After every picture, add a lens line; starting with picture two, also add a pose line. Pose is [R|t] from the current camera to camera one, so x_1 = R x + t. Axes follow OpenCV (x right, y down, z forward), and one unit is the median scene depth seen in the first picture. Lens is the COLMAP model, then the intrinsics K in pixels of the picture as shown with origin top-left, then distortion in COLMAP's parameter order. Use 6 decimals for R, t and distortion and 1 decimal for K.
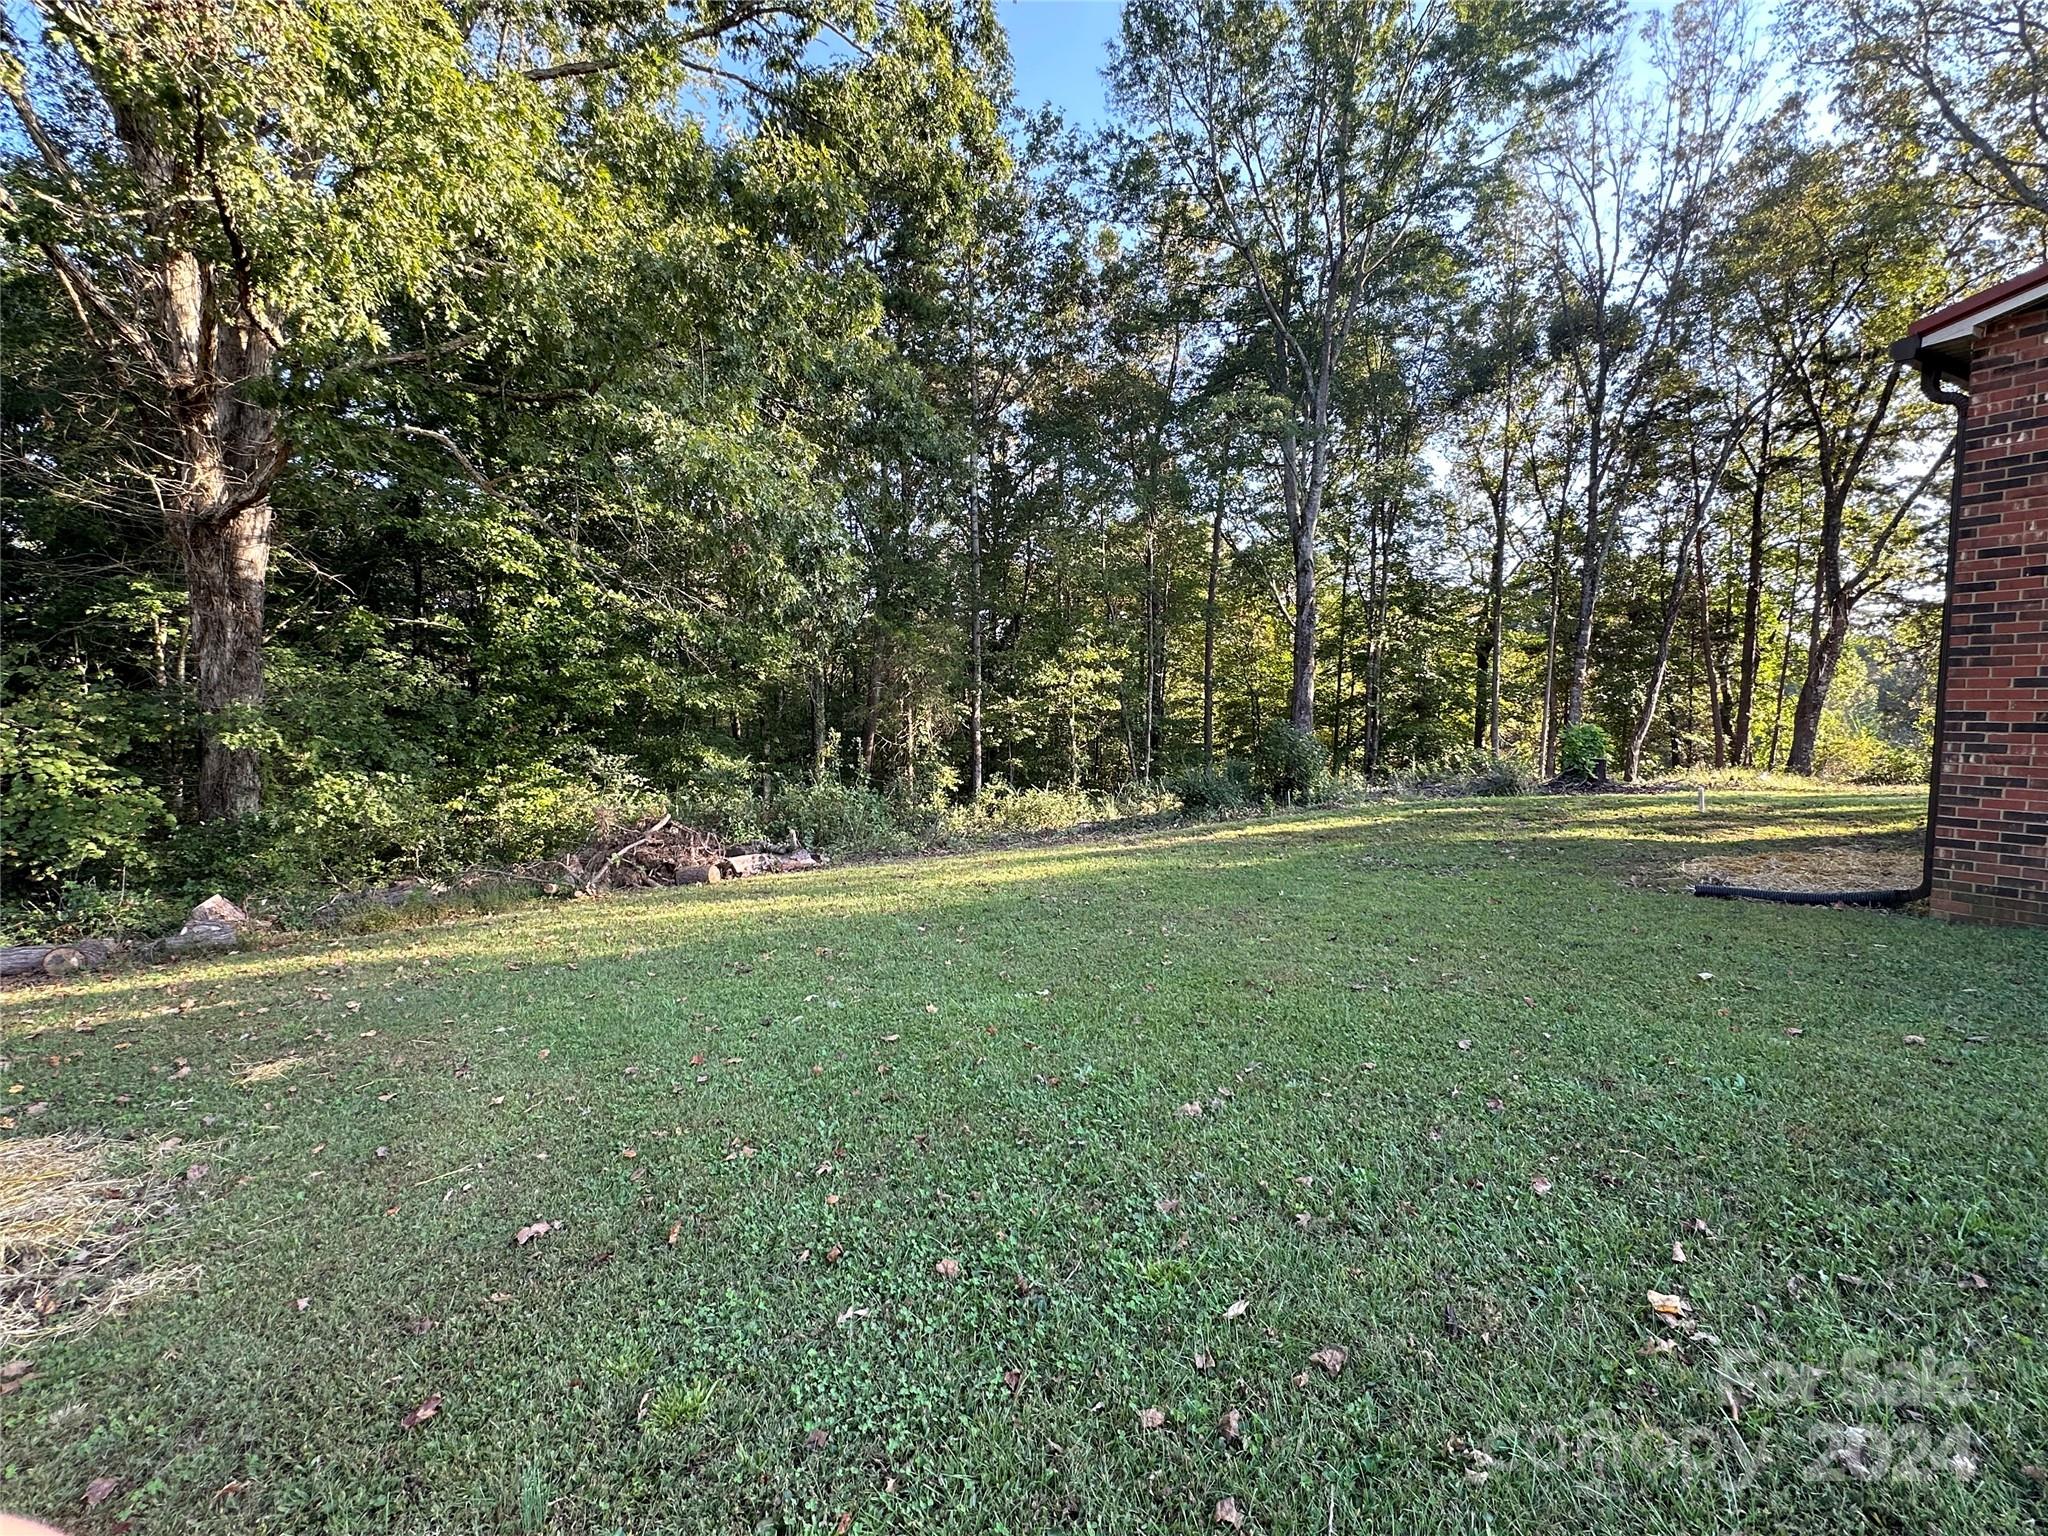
lens RADIAL K [[940.9, 0, 1024.0], [0, 940.9, 768.0], [0, 0, 1]] dist [0.000851, 0.000211]
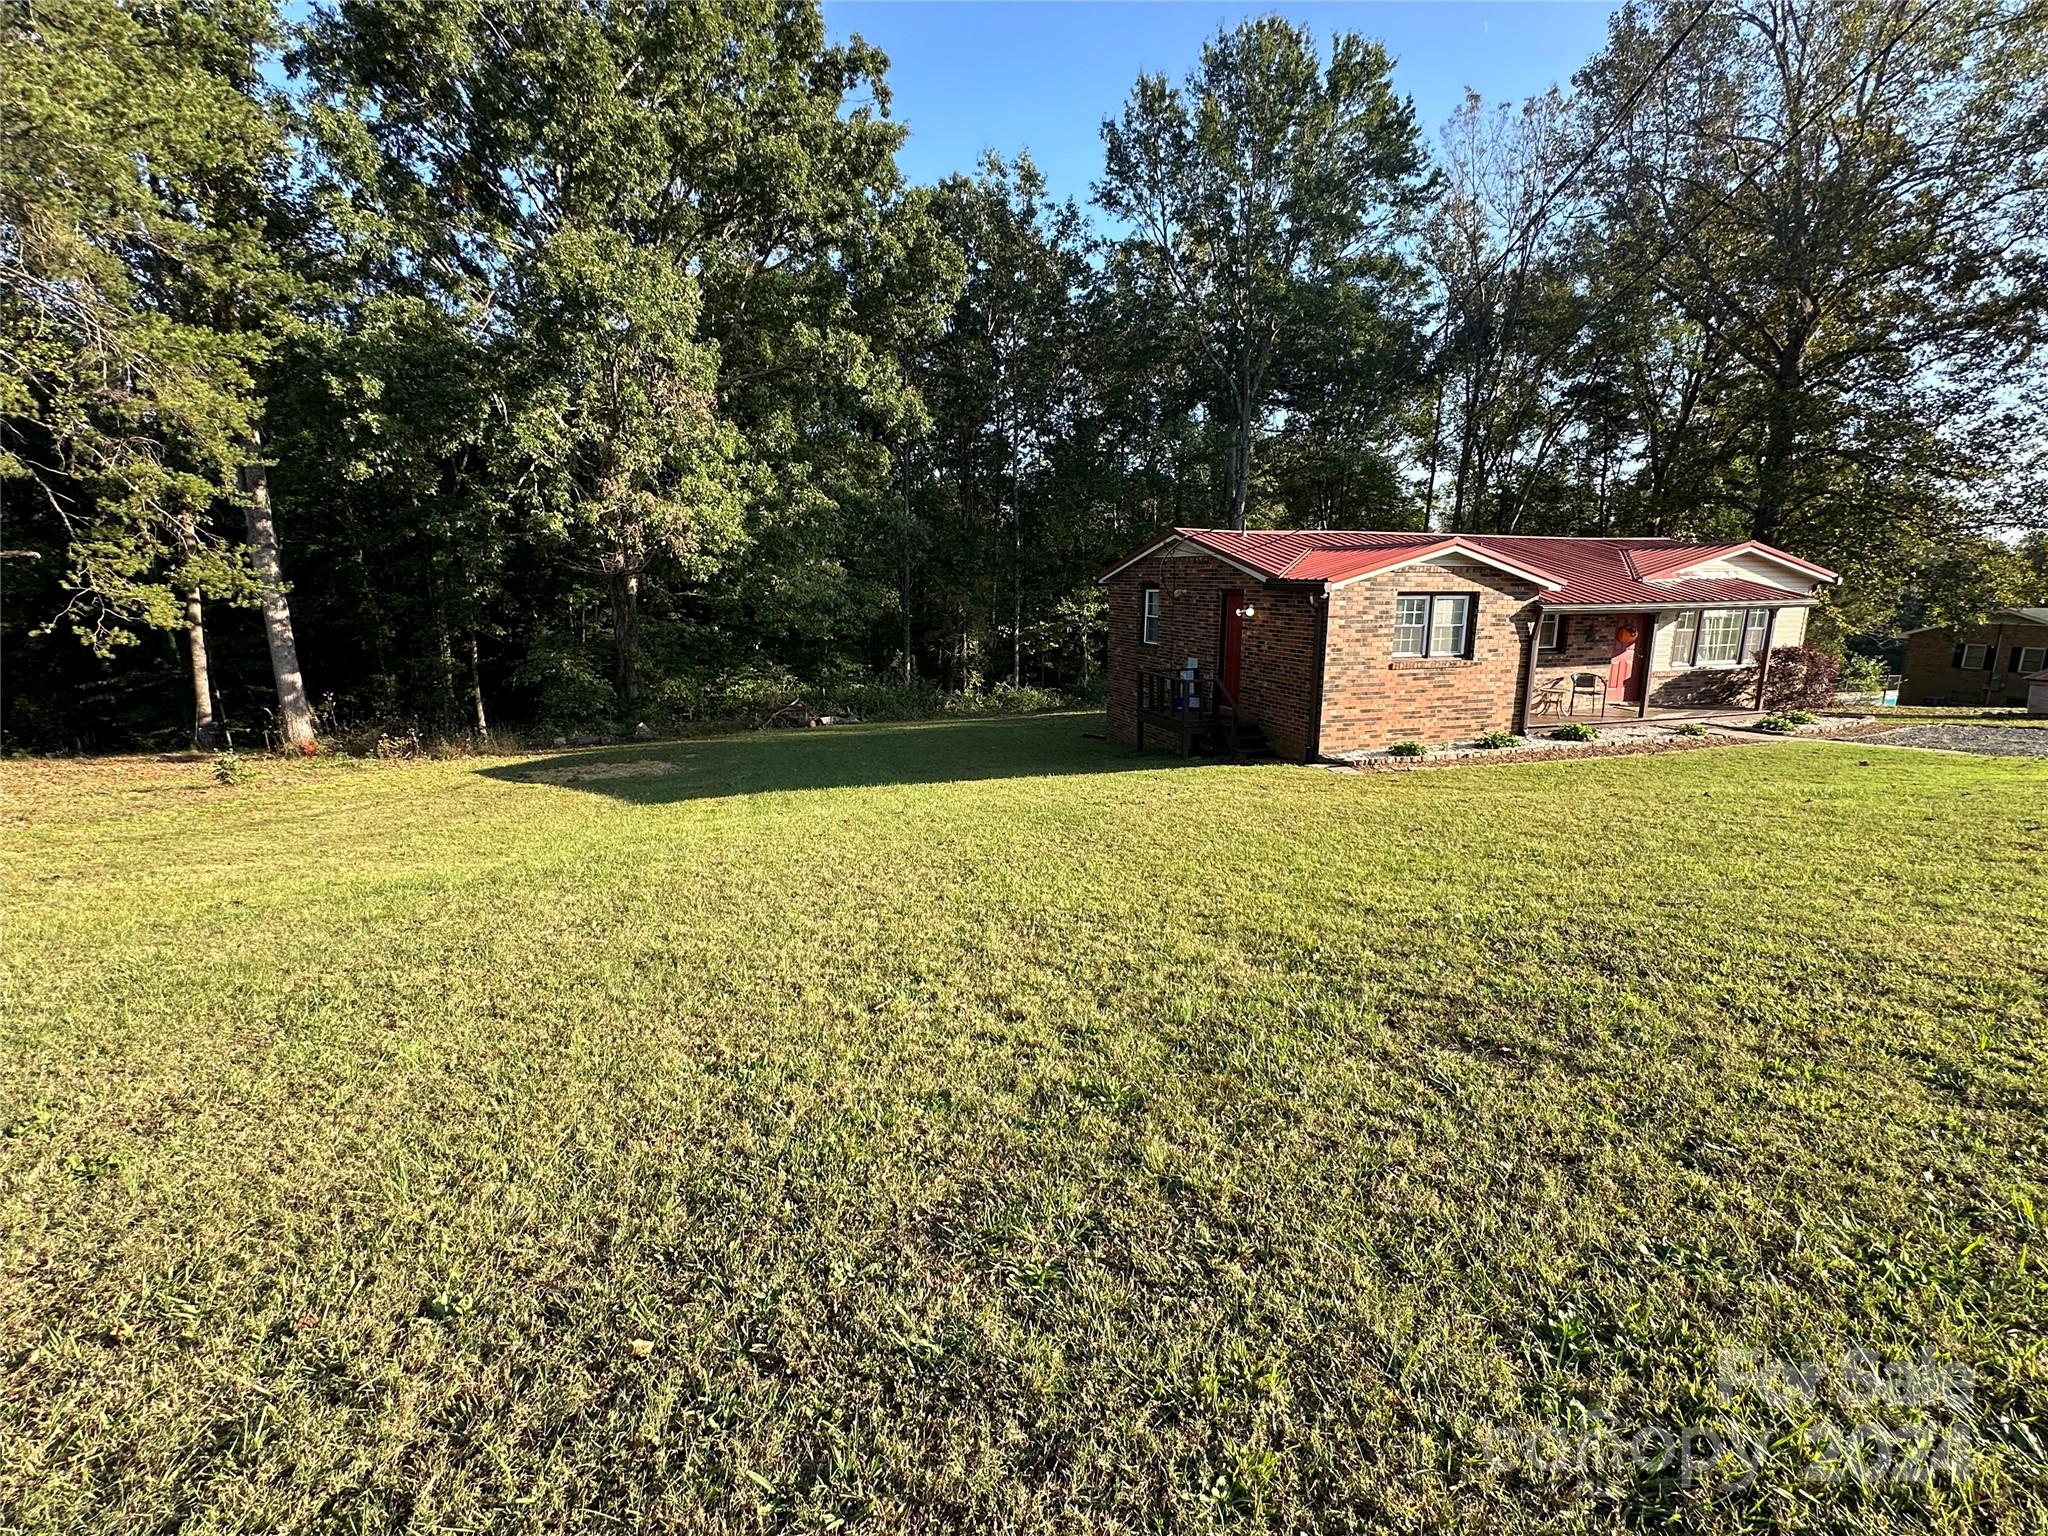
lens RADIAL K [[940.9, 0, 1024.0], [0, 940.9, 768.0], [0, 0, 1]] dist [0.000851, 0.000211]
pose [[0.981543, 0.045511, -0.185747, 0.361156], [-0.021615, 0.991447, 0.128705, -0.053016], [0.190016, -0.122315, 0.974132, -0.693305]]
